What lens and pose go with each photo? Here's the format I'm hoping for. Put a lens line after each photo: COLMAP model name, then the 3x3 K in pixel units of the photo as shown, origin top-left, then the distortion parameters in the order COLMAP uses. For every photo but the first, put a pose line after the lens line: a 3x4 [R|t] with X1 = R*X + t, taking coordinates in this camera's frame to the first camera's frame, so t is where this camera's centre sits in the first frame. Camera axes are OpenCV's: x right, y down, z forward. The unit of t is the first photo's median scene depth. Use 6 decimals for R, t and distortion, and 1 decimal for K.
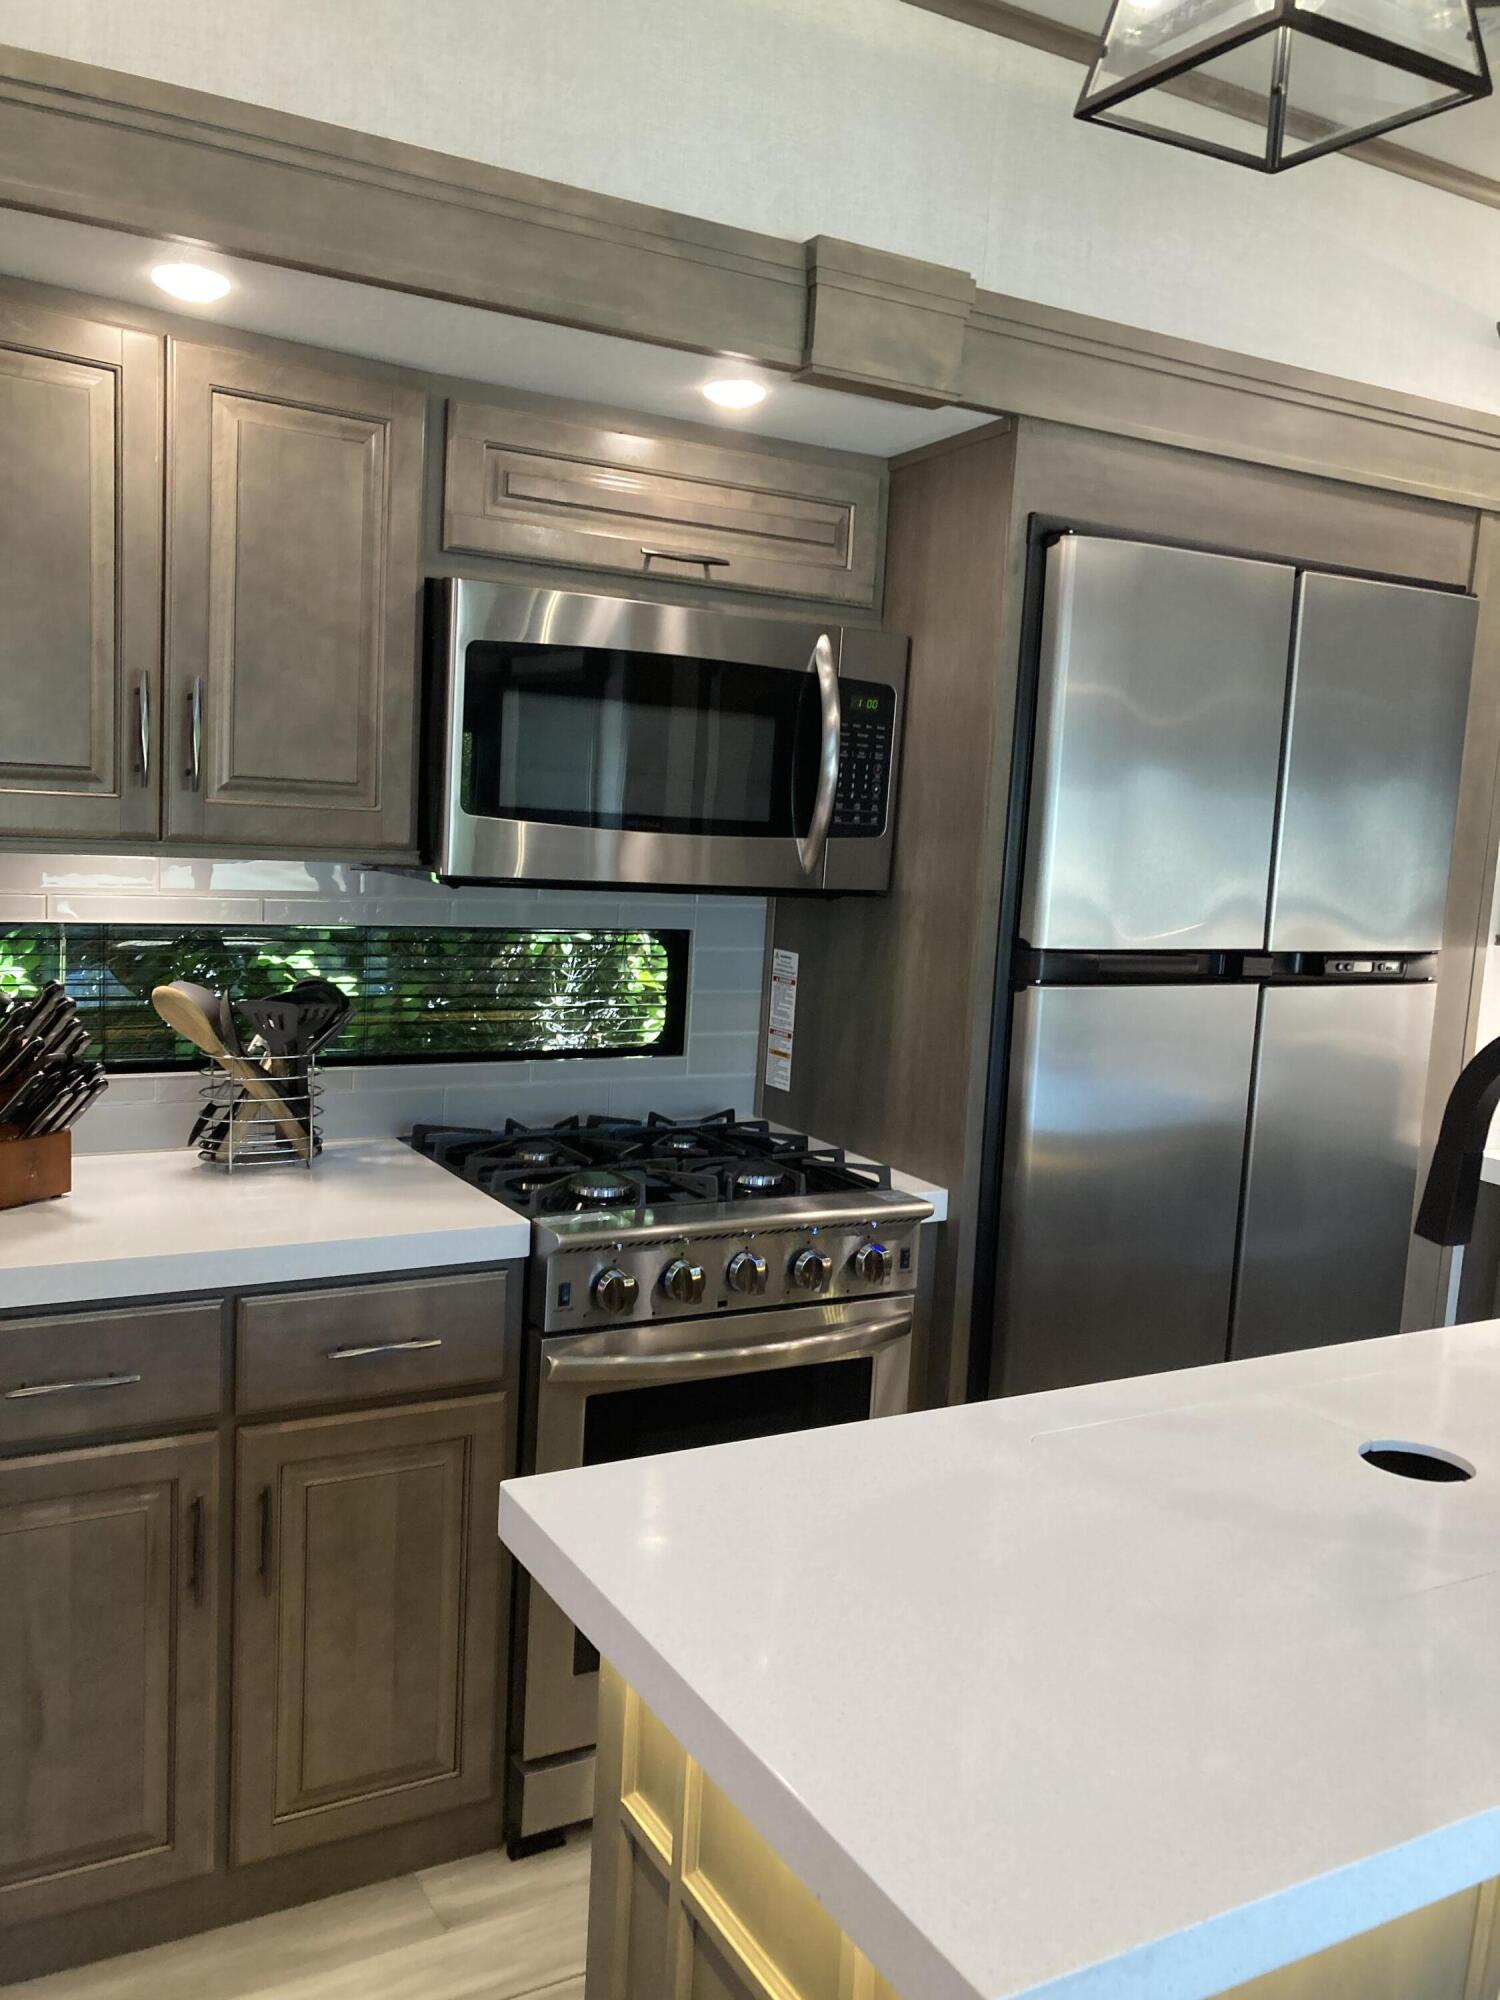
lens RADIAL K [[1662.8, 0, 730.2], [0, 1662.8, 1010.0], [0, 0, 1]] dist [0.080803, -0.146439]
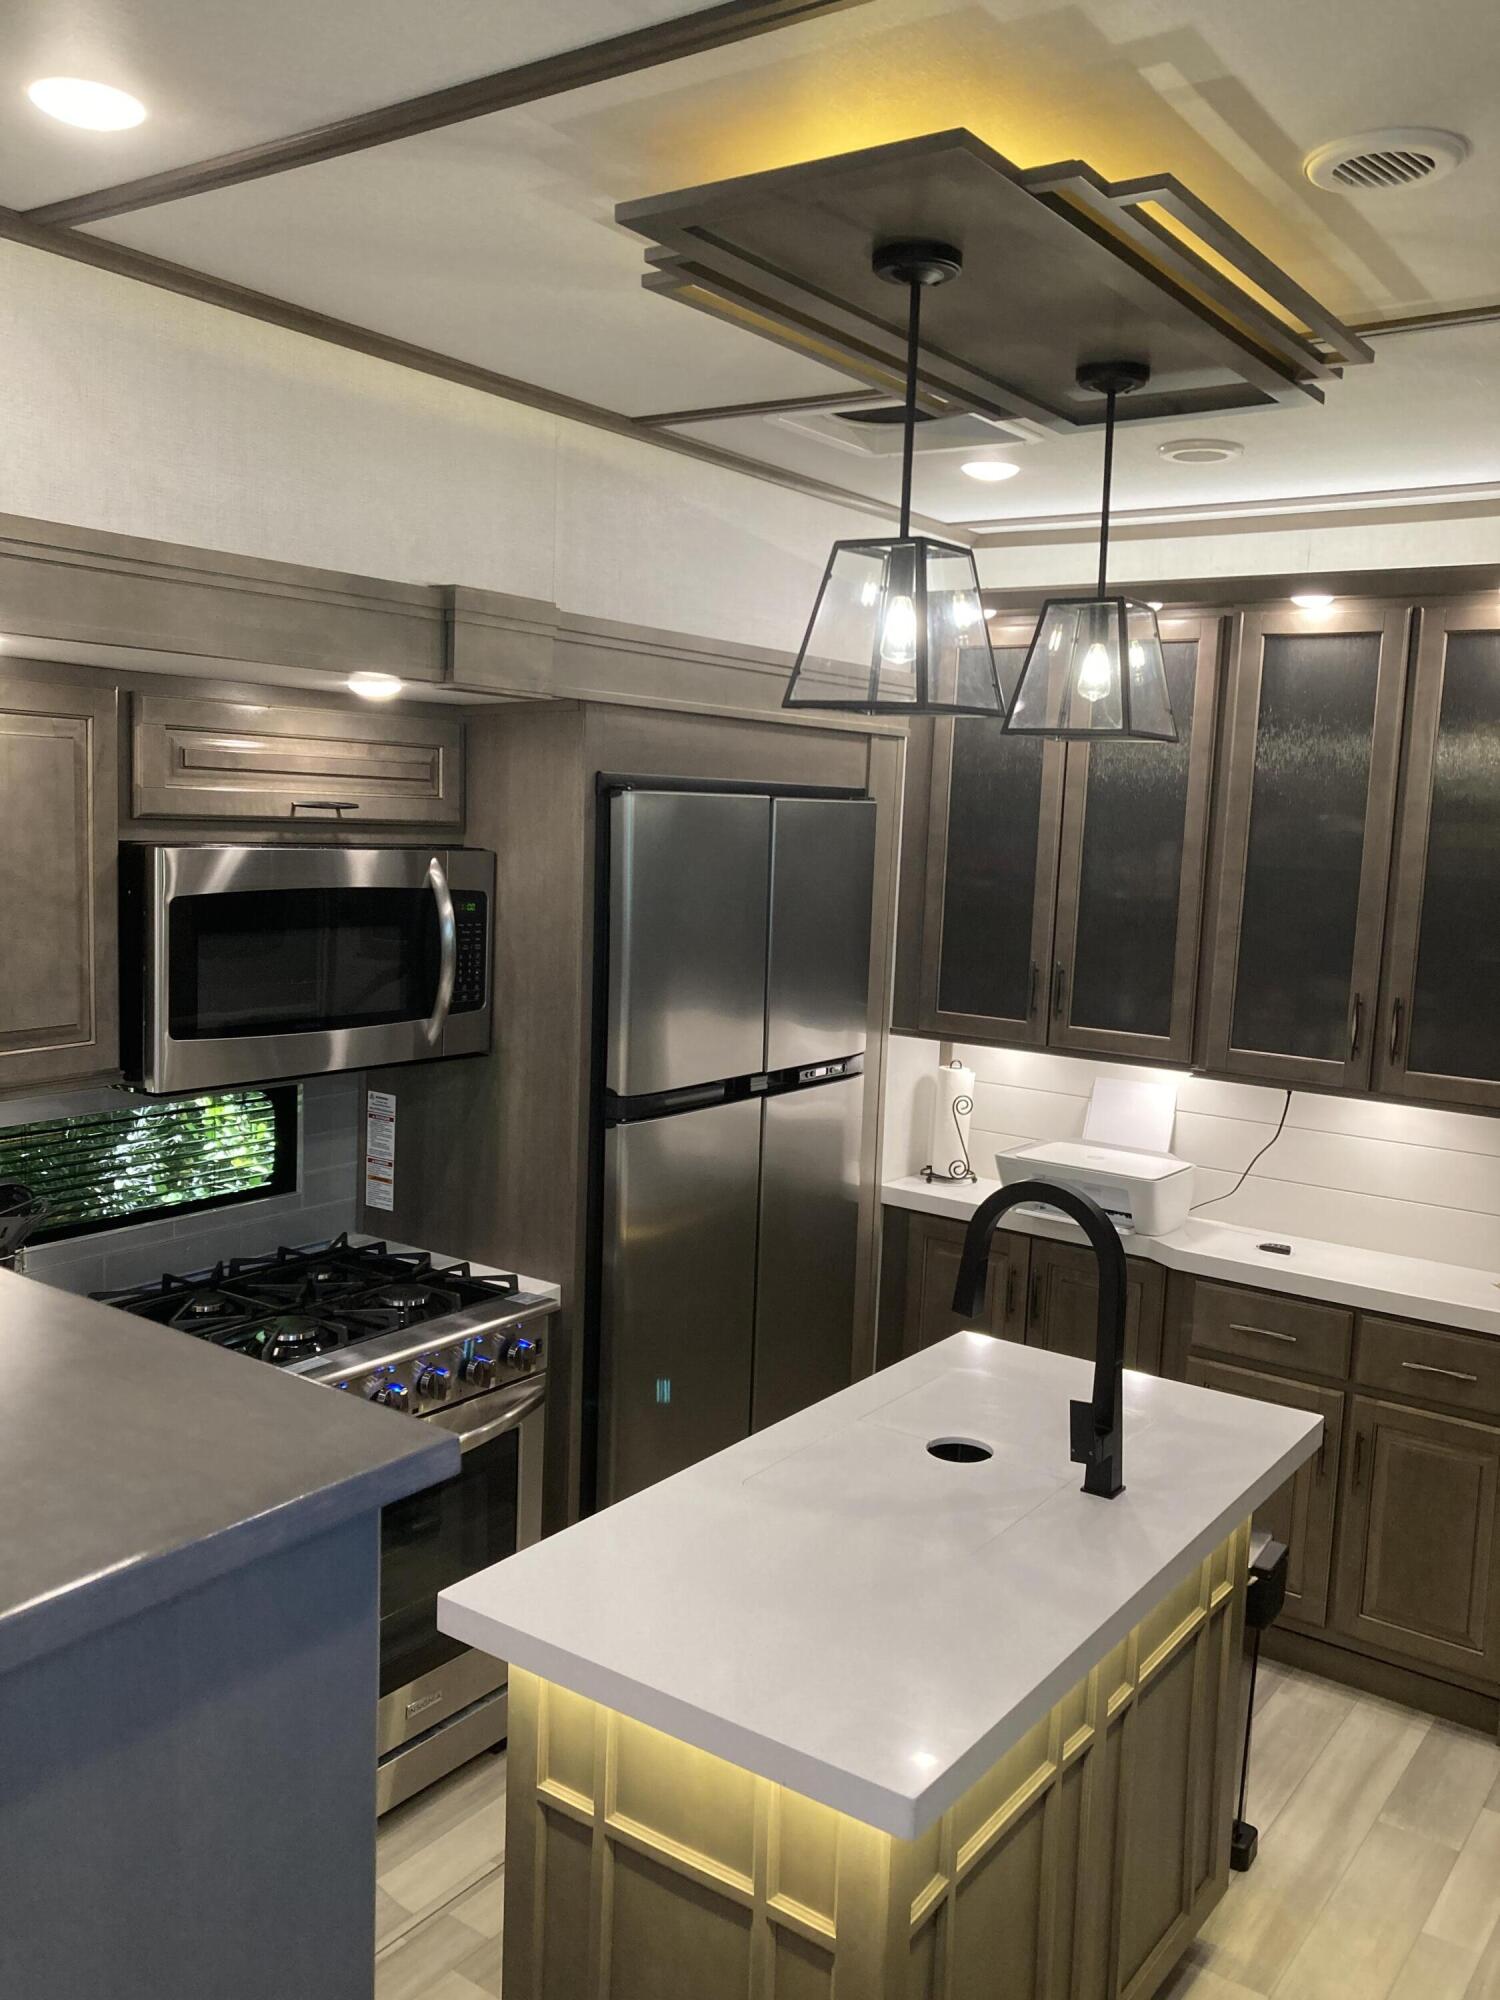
lens RADIAL K [[1651.0, 0, 784.6], [0, 1651.0, 1009.6], [0, 0, 1]] dist [0.078533, -0.067063]
pose [[0.900624, -0.074108, 0.428234, -0.266085], [0.066449, 0.997250, 0.032829, -0.145809], [-0.429489, -0.001111, 0.903072, -0.245494]]
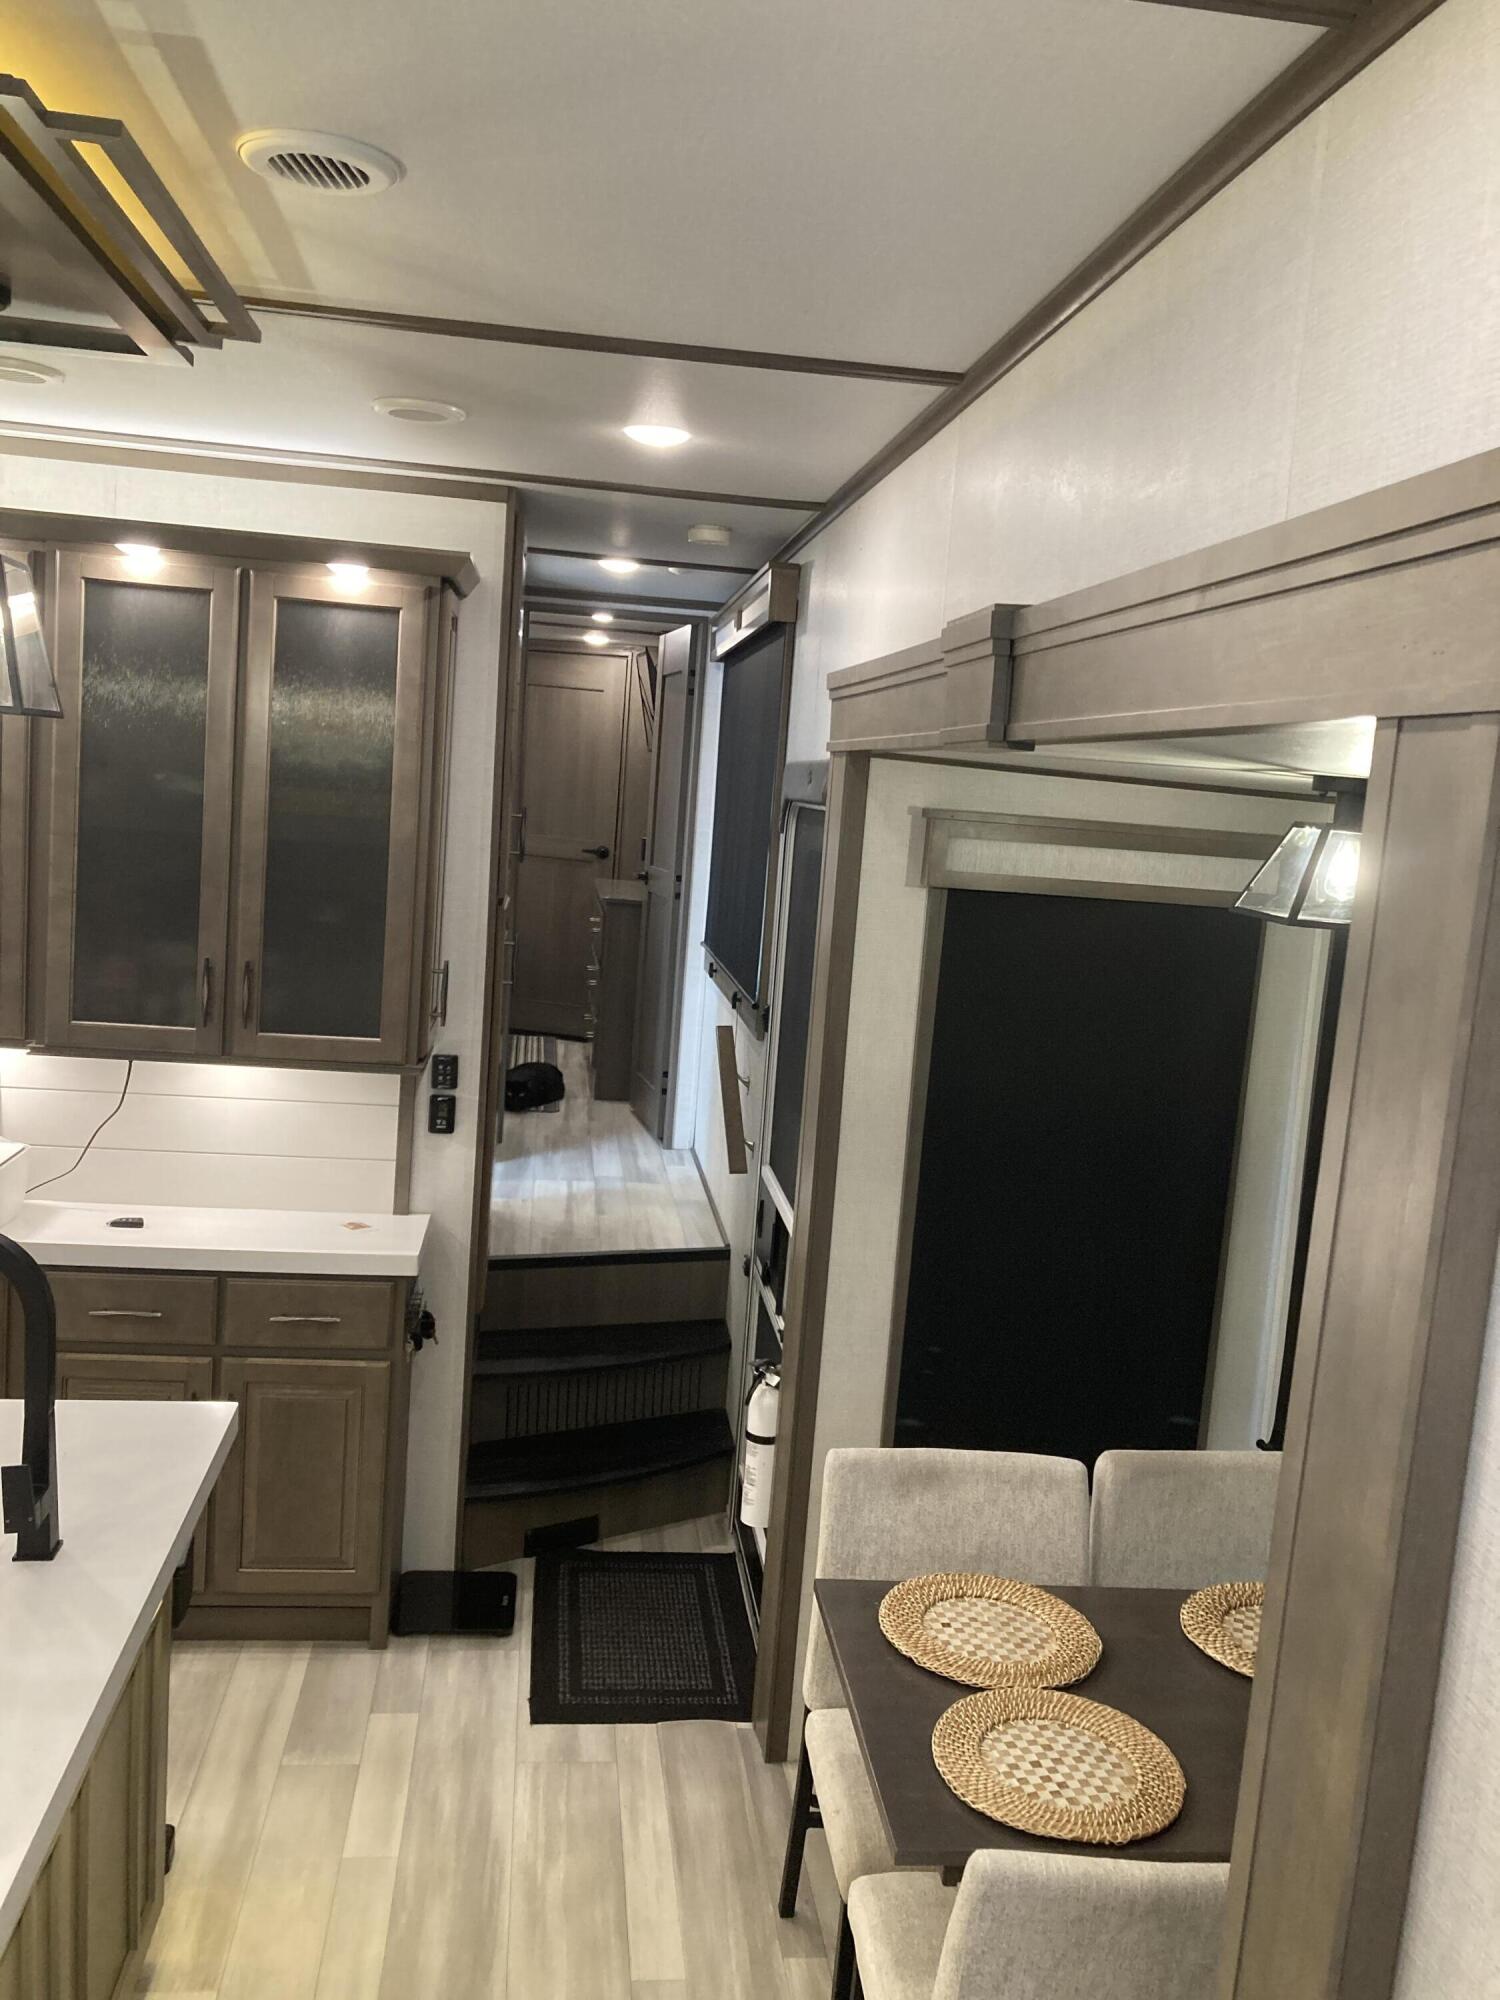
lens RADIAL K [[1664.5, 0, 749.4], [0, 1664.5, 1008.6], [0, 0, 1]] dist [0.029690, 0.000830]
pose [[0.391198, -0.154441, 0.907255, -0.318943], [0.065930, 0.987989, 0.139756, -0.207677], [-0.917942, 0.005143, 0.396681, -0.140335]]
